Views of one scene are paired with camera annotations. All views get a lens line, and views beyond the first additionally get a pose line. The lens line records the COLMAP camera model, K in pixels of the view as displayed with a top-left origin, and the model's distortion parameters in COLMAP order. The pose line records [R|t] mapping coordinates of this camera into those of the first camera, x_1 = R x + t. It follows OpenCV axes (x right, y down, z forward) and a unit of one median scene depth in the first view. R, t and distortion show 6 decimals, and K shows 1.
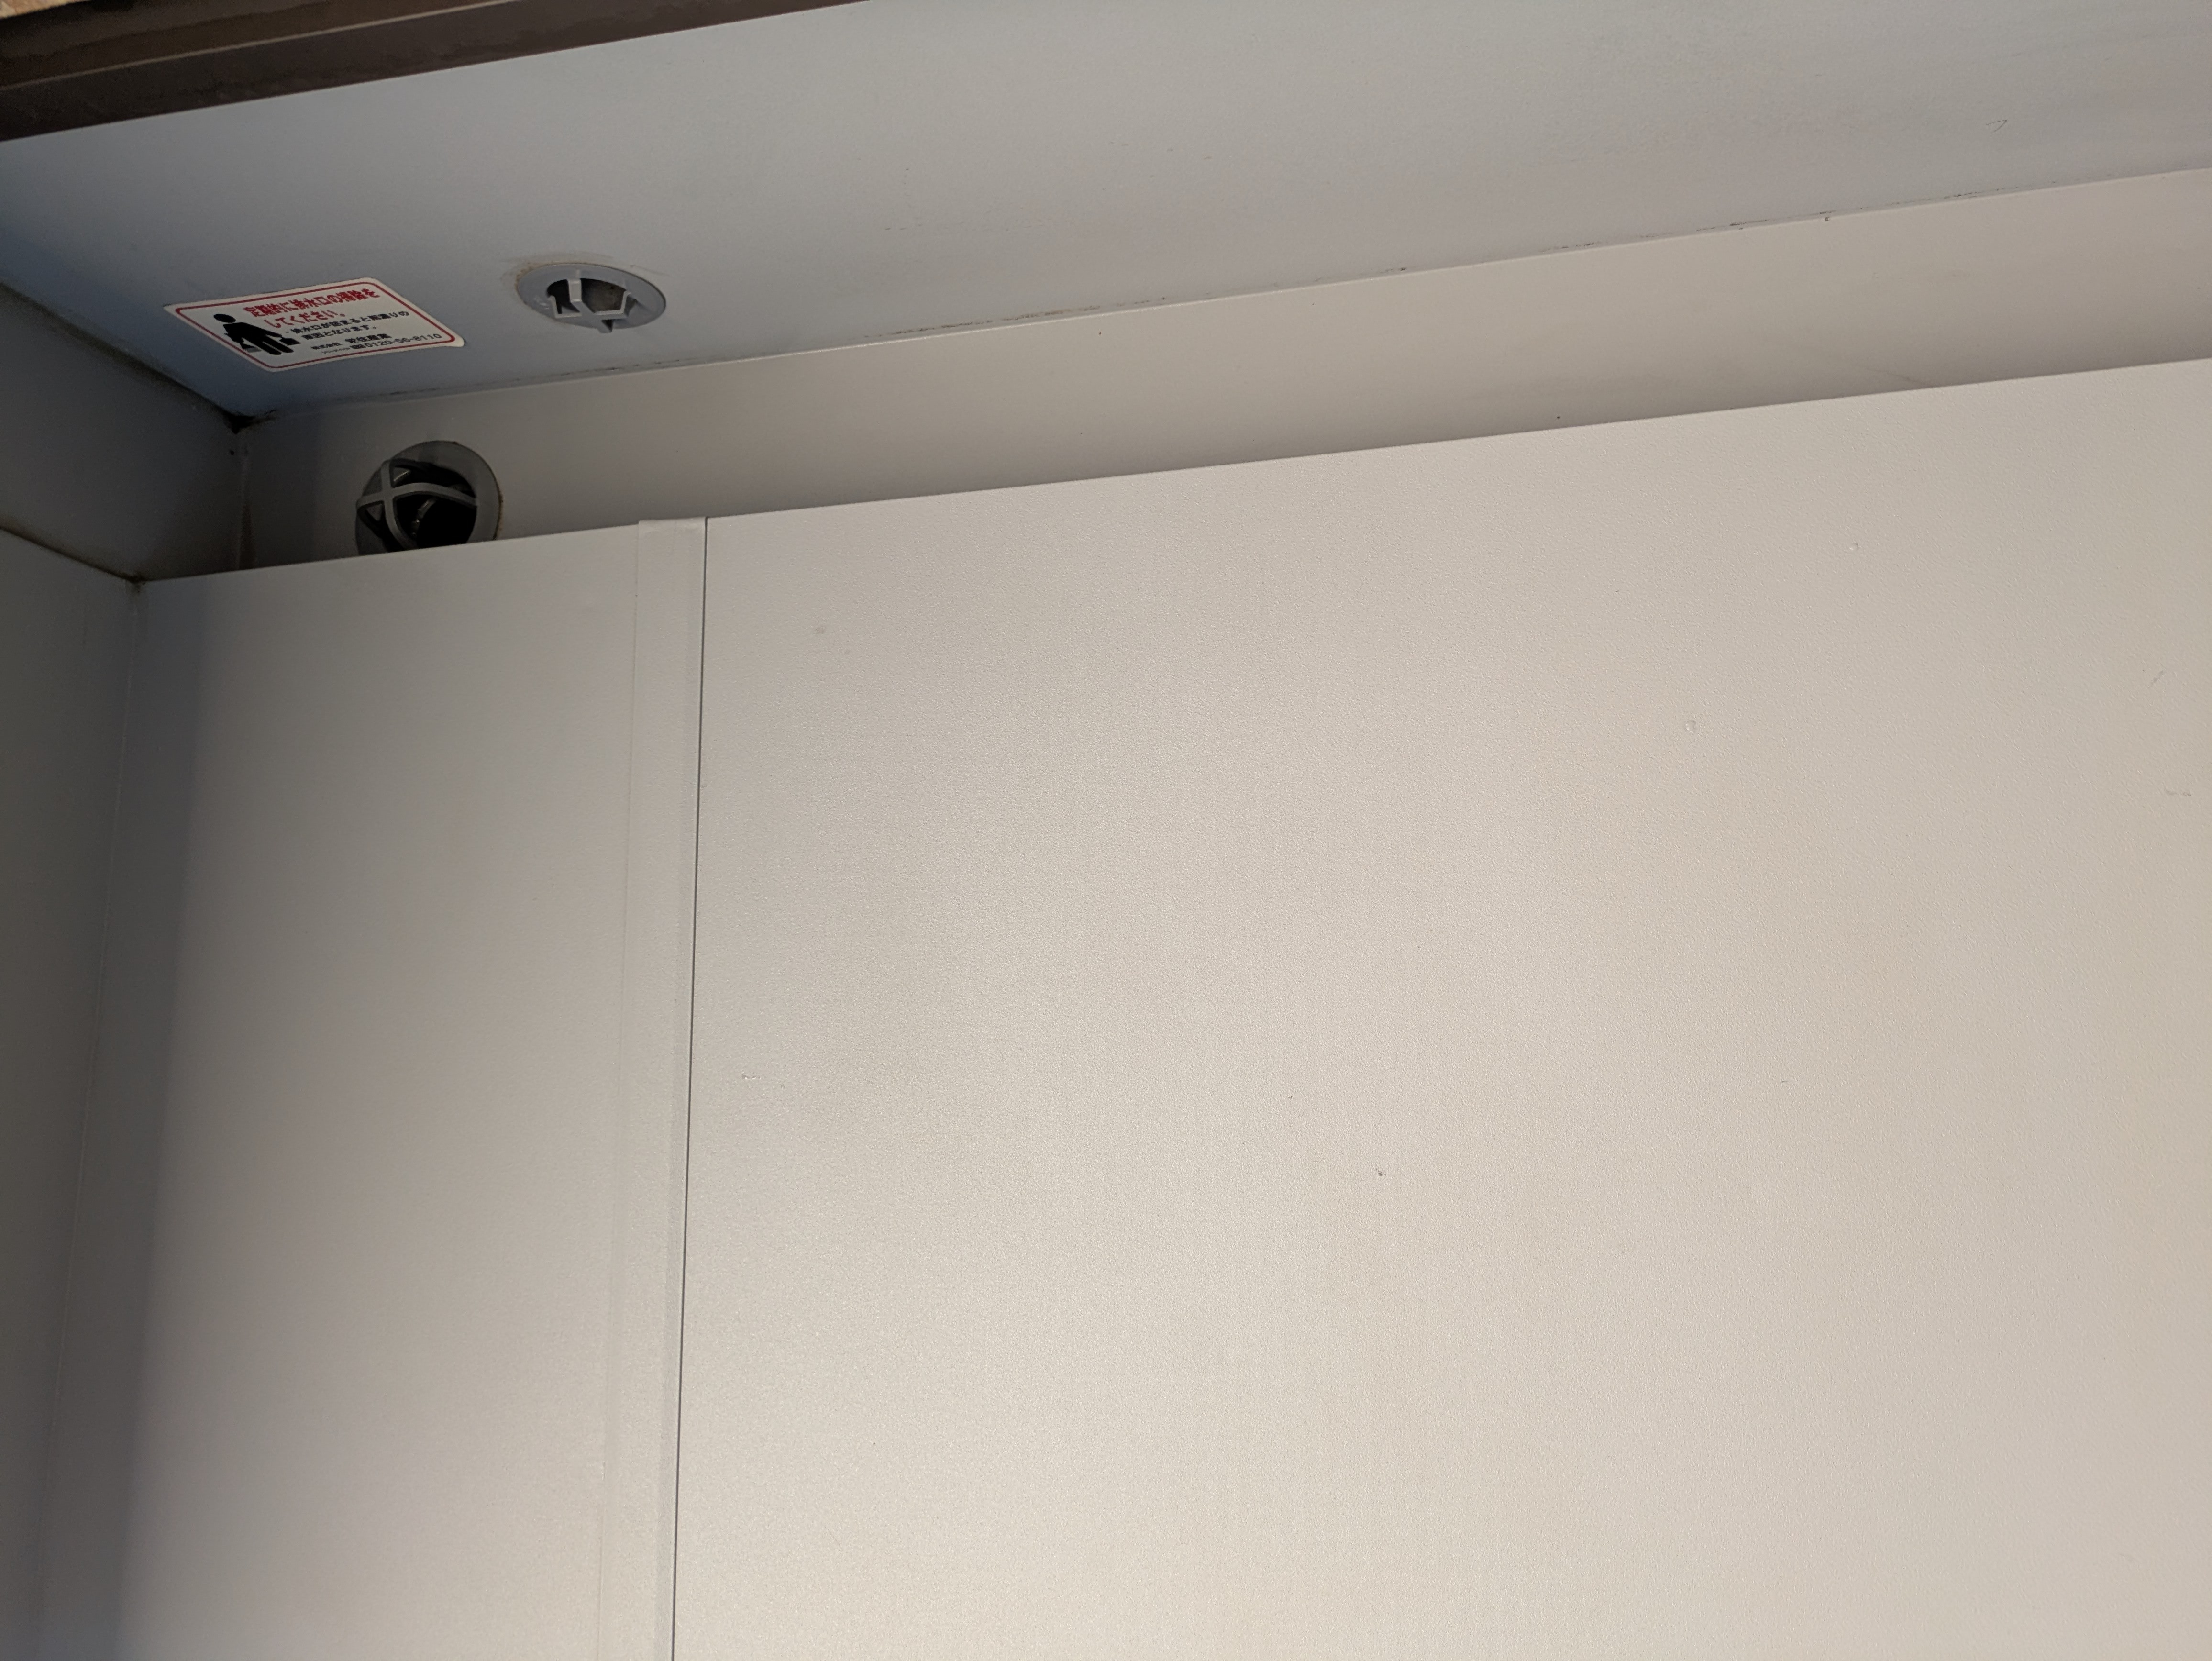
lens RADIAL K [[1604.8, 0, 1152.2], [0, 1604.8, 830.4], [0, 0, 1]] dist [-0.003343, -0.005344]
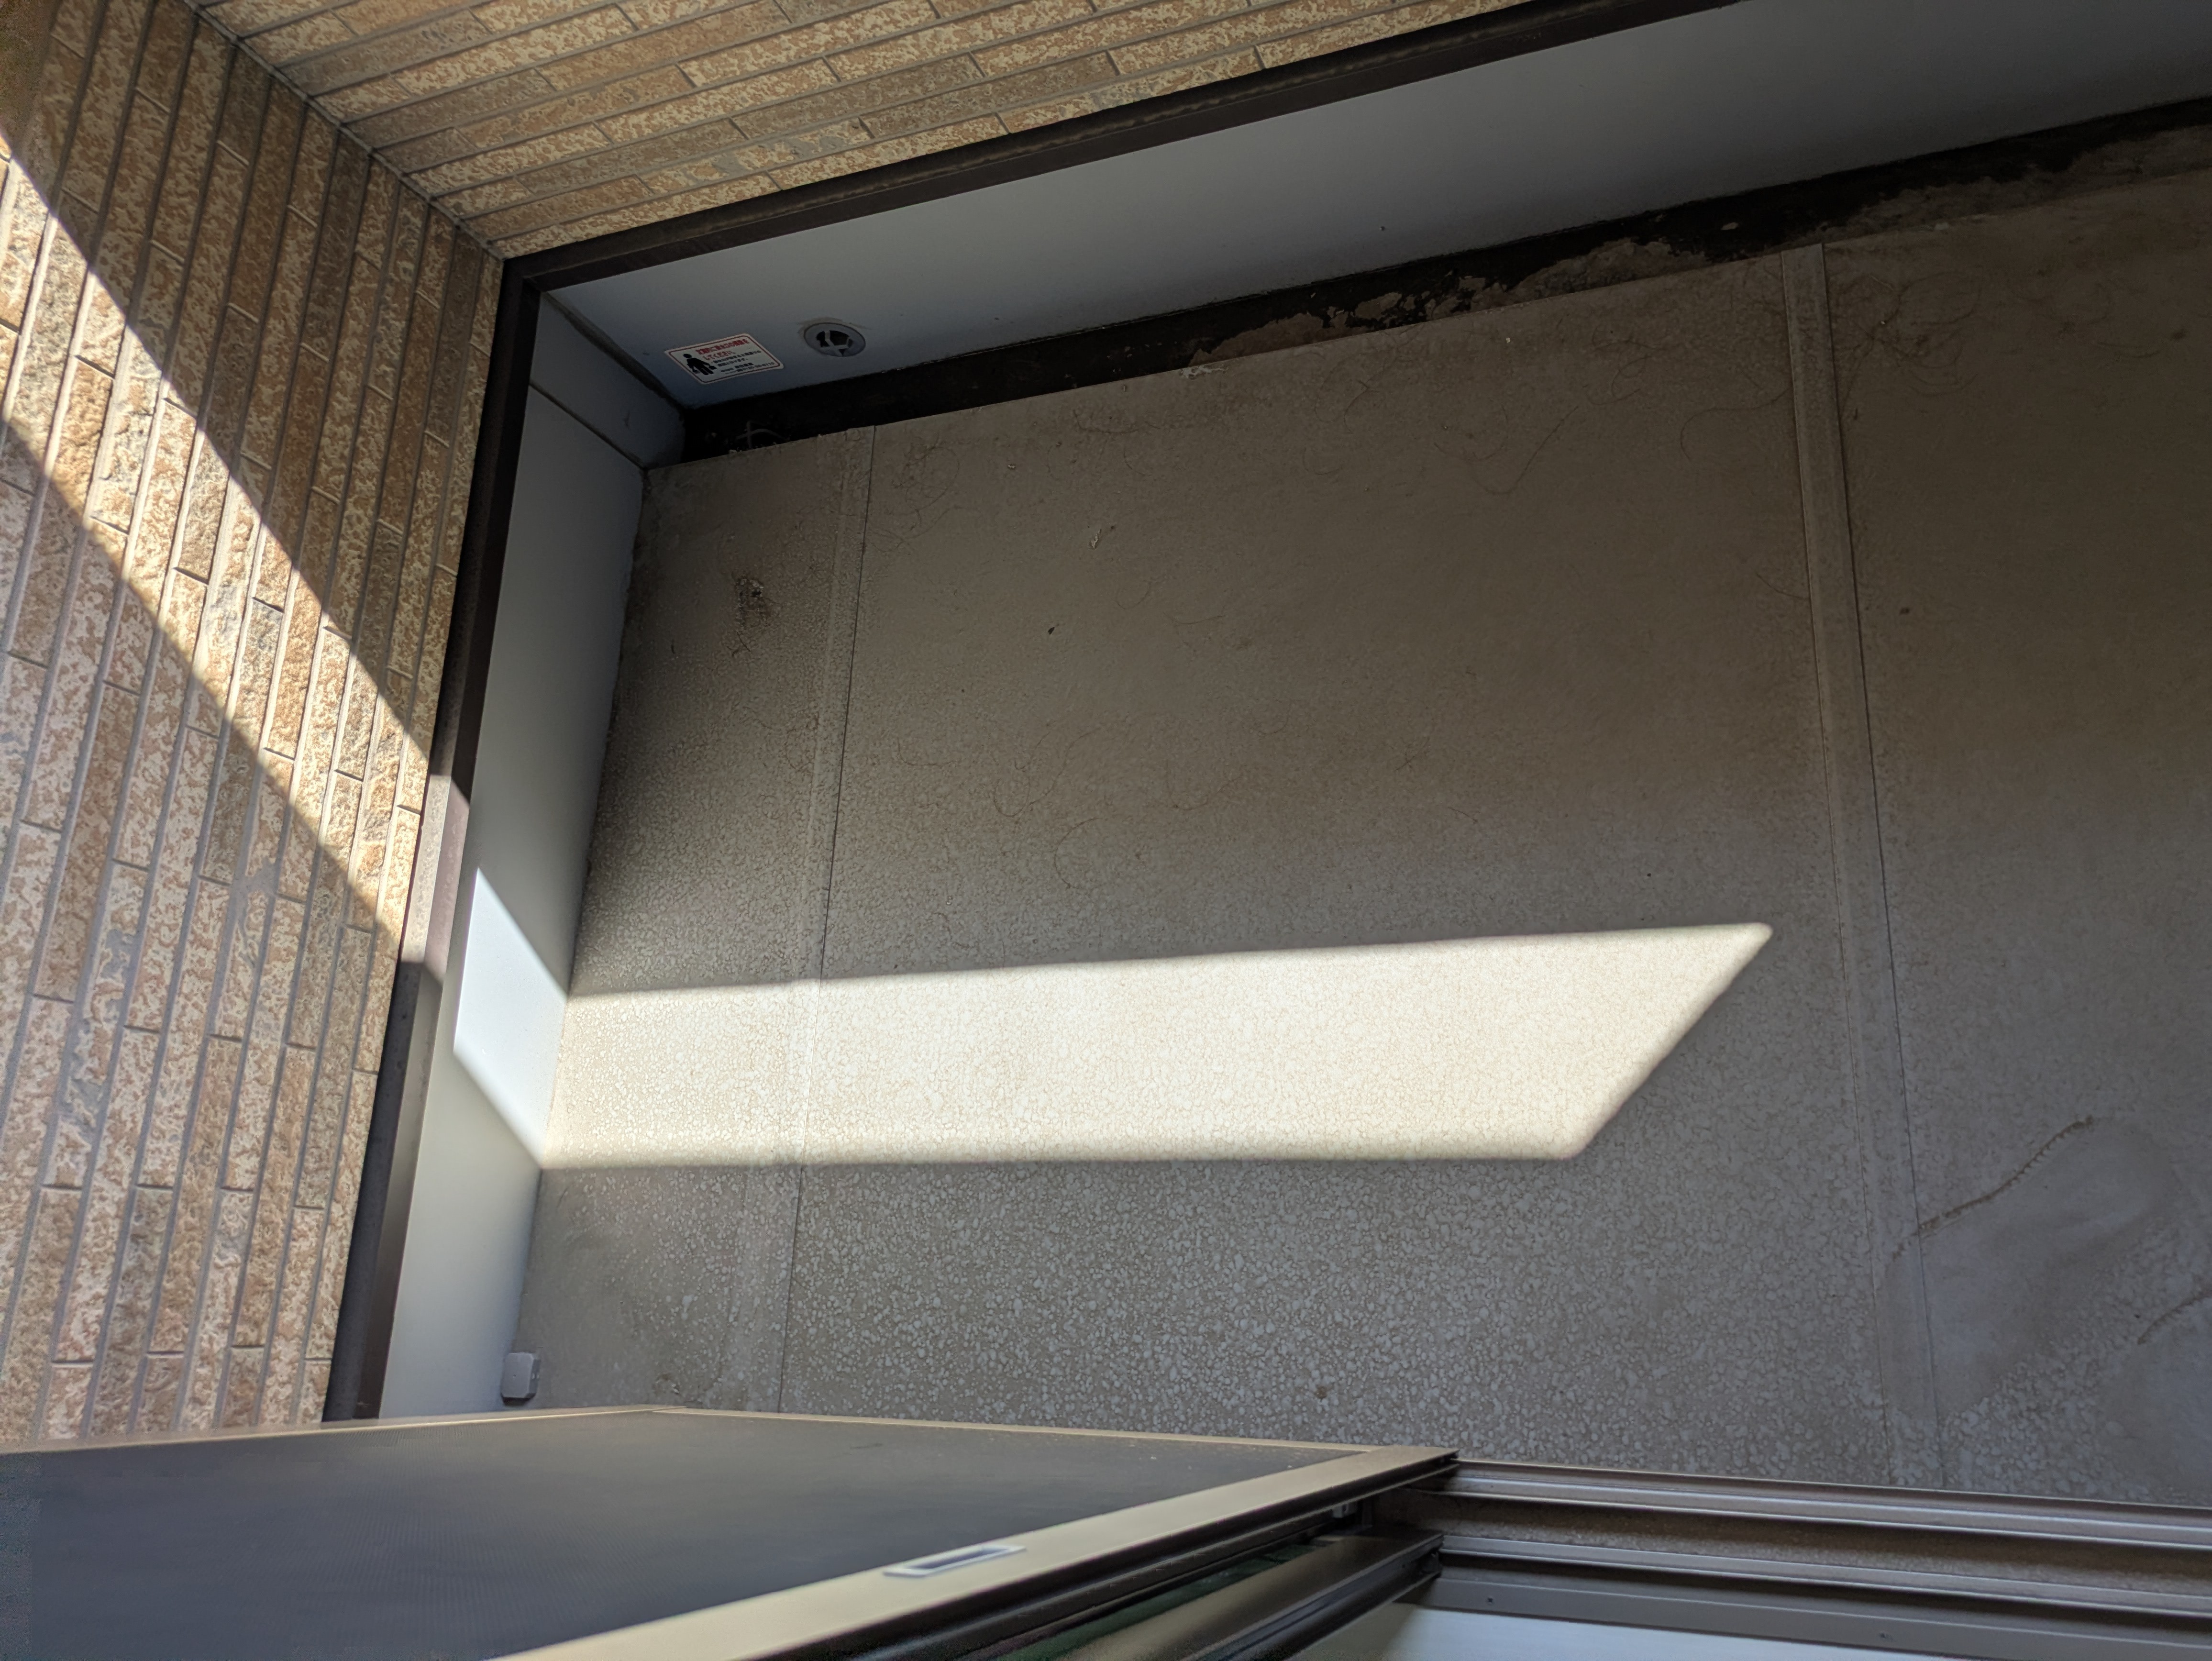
lens RADIAL K [[1684.0, 0, 1104.3], [0, 1684.0, 883.8], [0, 0, 1]] dist [0.051721, -0.056040]
pose [[0.966976, 0.005403, -0.254810, 0.649284], [-0.032426, 0.994259, -0.101969, 0.680936], [0.252797, 0.106864, 0.961600, -1.153615]]
